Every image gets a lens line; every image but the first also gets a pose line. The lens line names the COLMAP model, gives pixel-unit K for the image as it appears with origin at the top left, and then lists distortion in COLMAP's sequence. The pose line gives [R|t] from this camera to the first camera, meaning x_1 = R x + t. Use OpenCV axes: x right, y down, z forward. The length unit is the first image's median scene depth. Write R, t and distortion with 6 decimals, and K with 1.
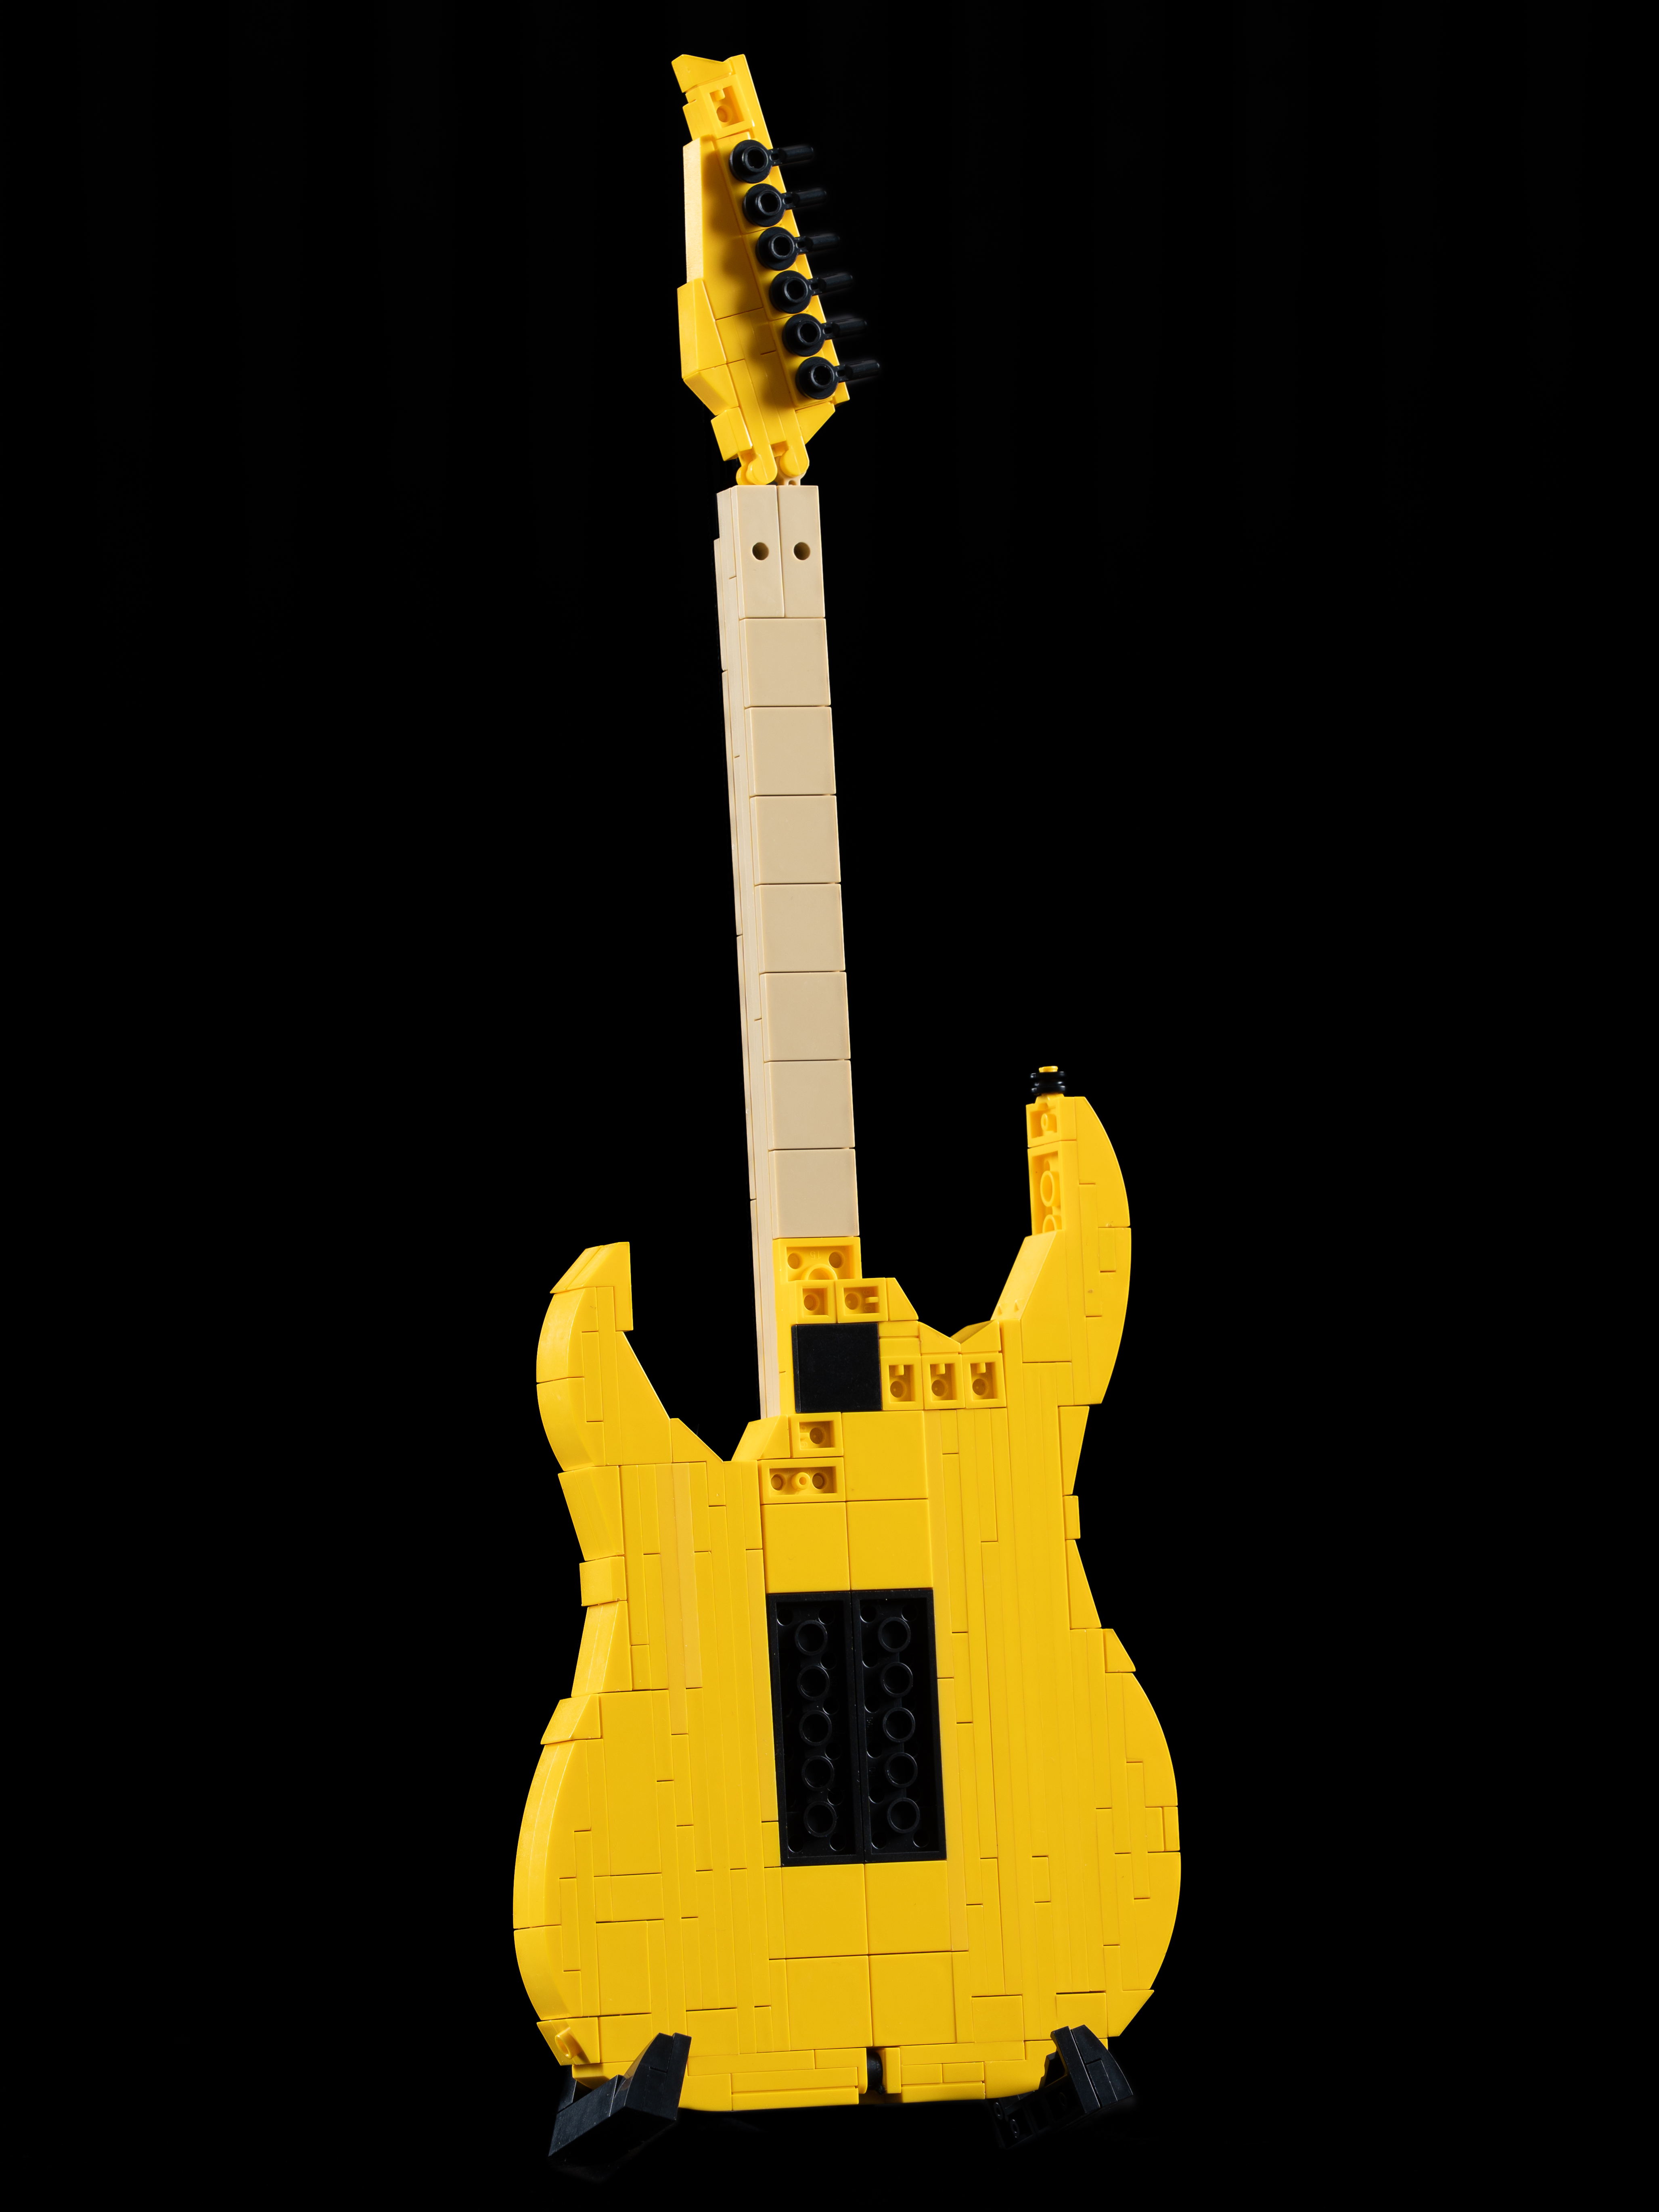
lens RADIAL K [[12974.0, 0, 829.5], [0, 12974.0, 1106.0], [0, 0, 1]] dist [-0.547827, -22.683838]
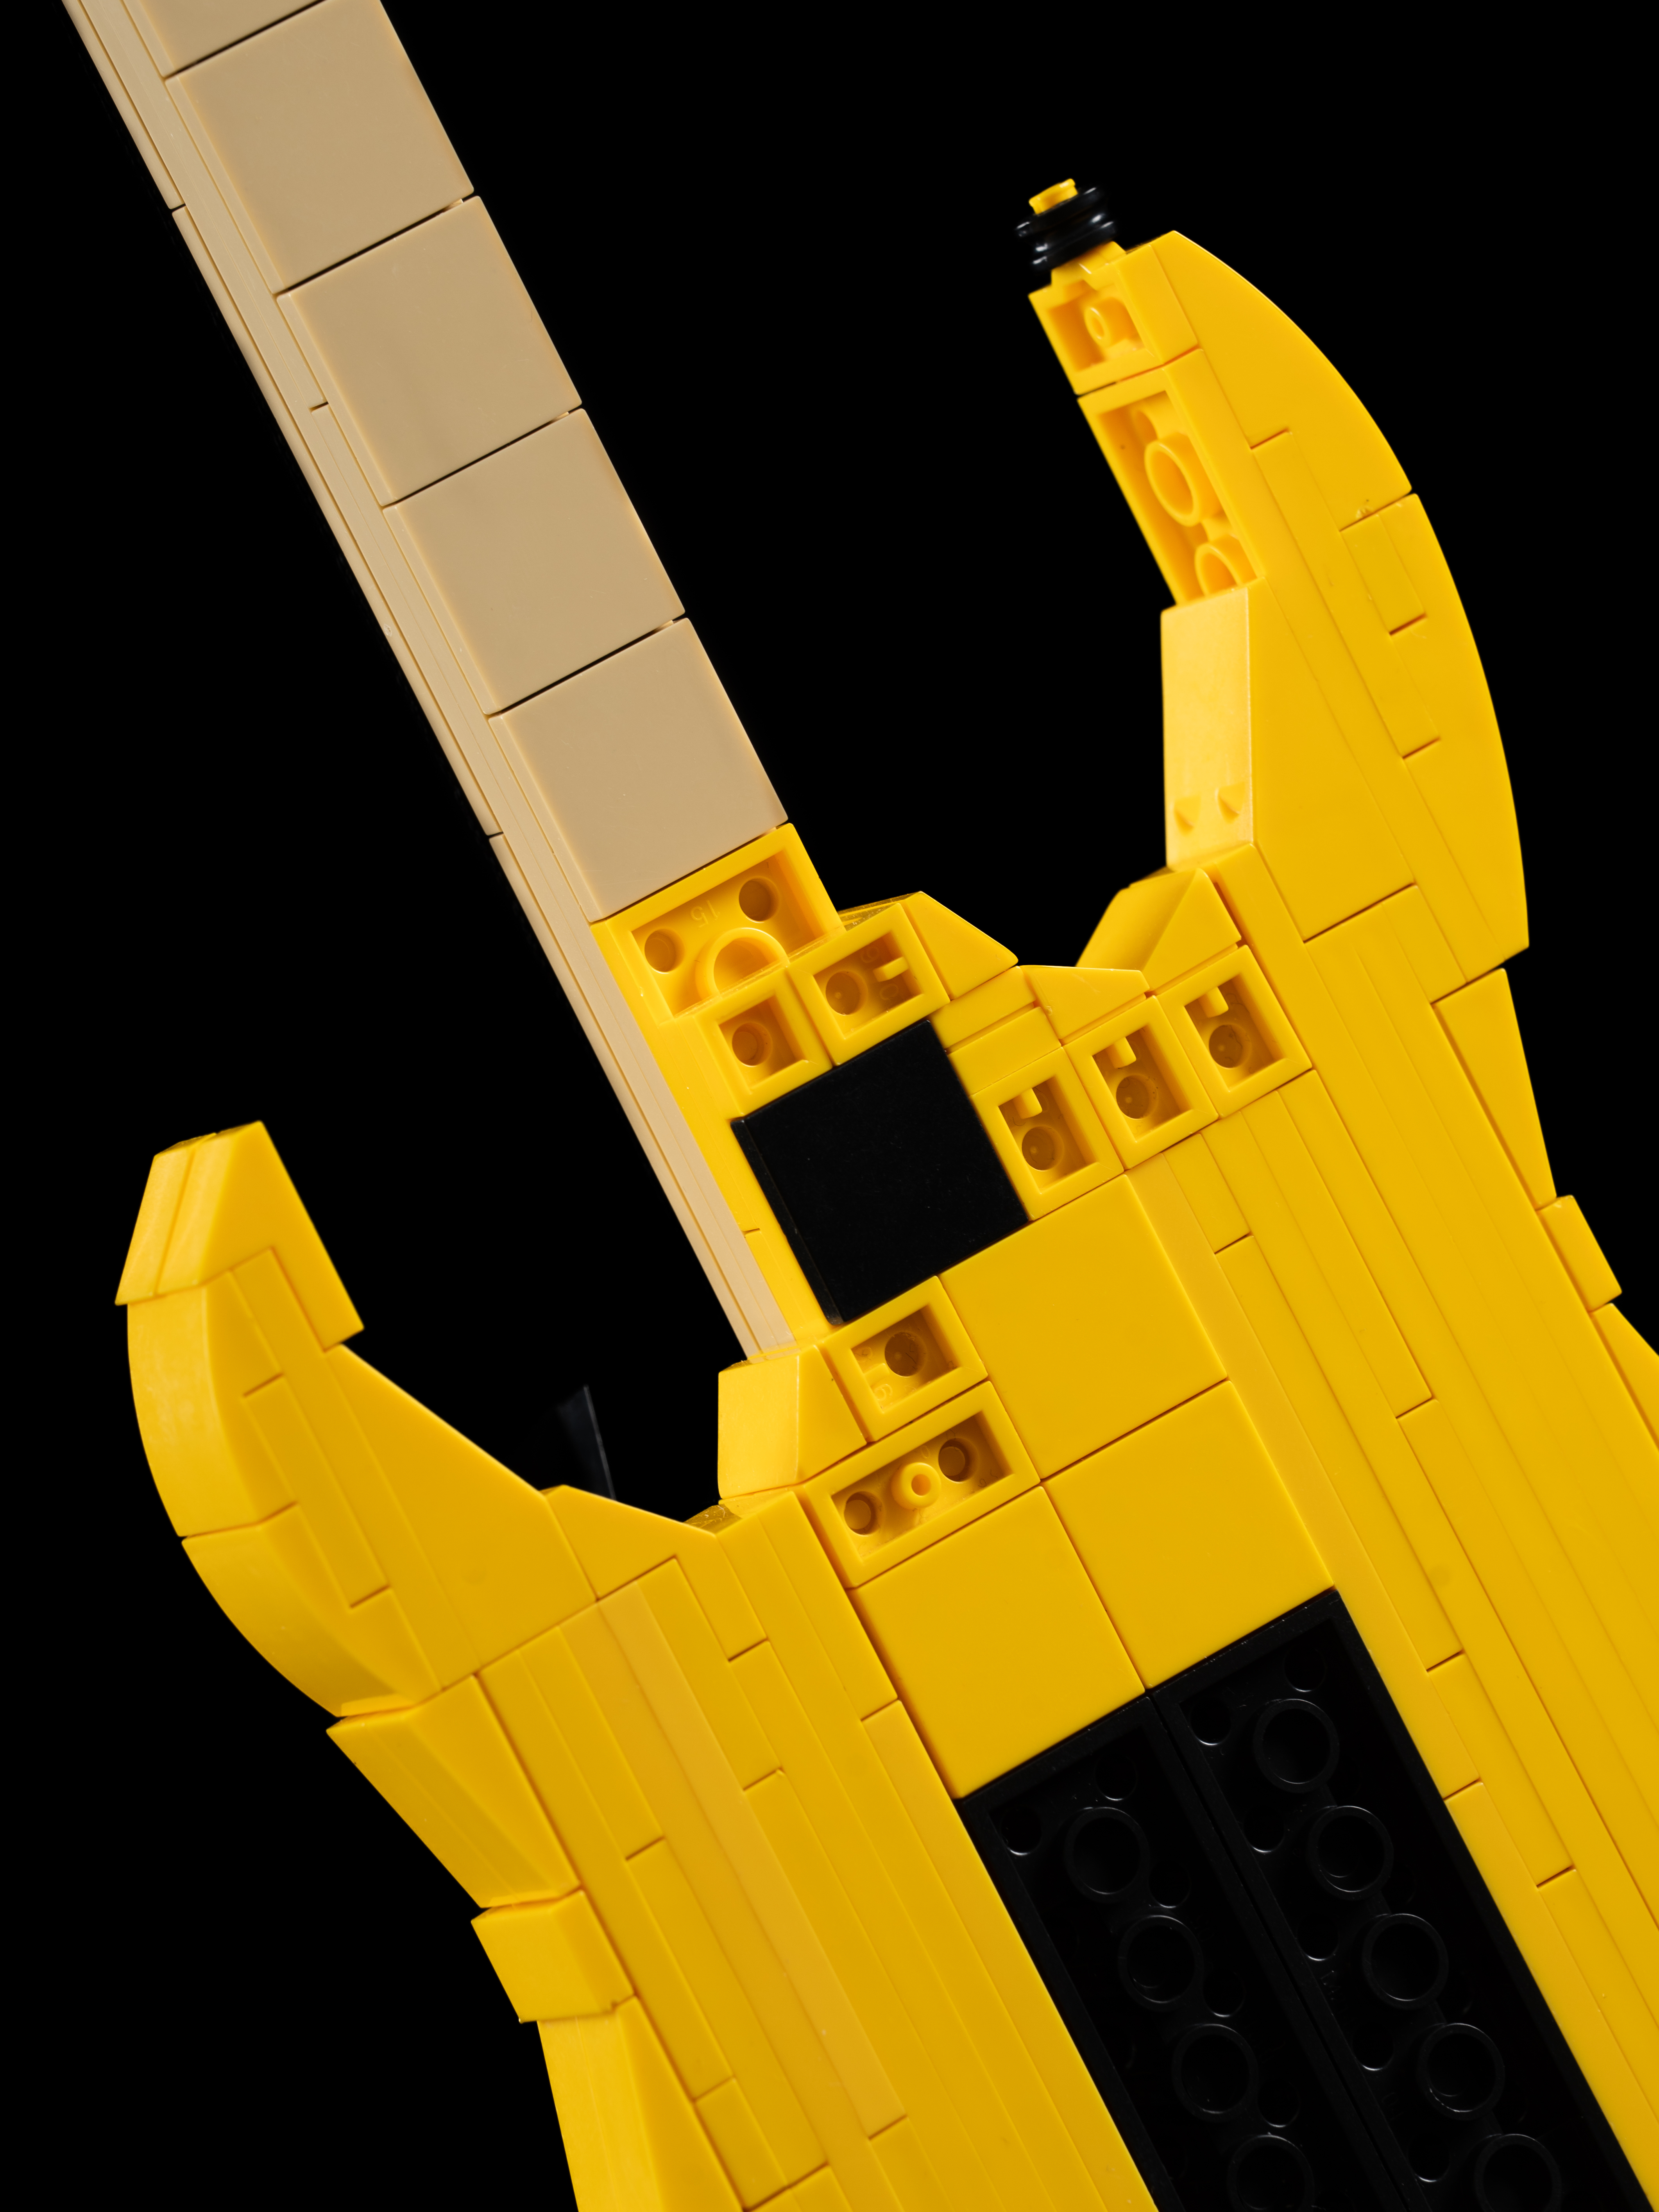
lens RADIAL K [[12692.7, 0, 759.4], [0, 12692.7, 1106.7], [0, 0, 1]] dist [2.368234, -8.545316]
pose [[0.915950, -0.401286, -0.002385, -0.001057], [0.396632, 0.904392, 0.157344, -0.042231], [-0.060983, -0.145065, 0.987541, 0.627333]]
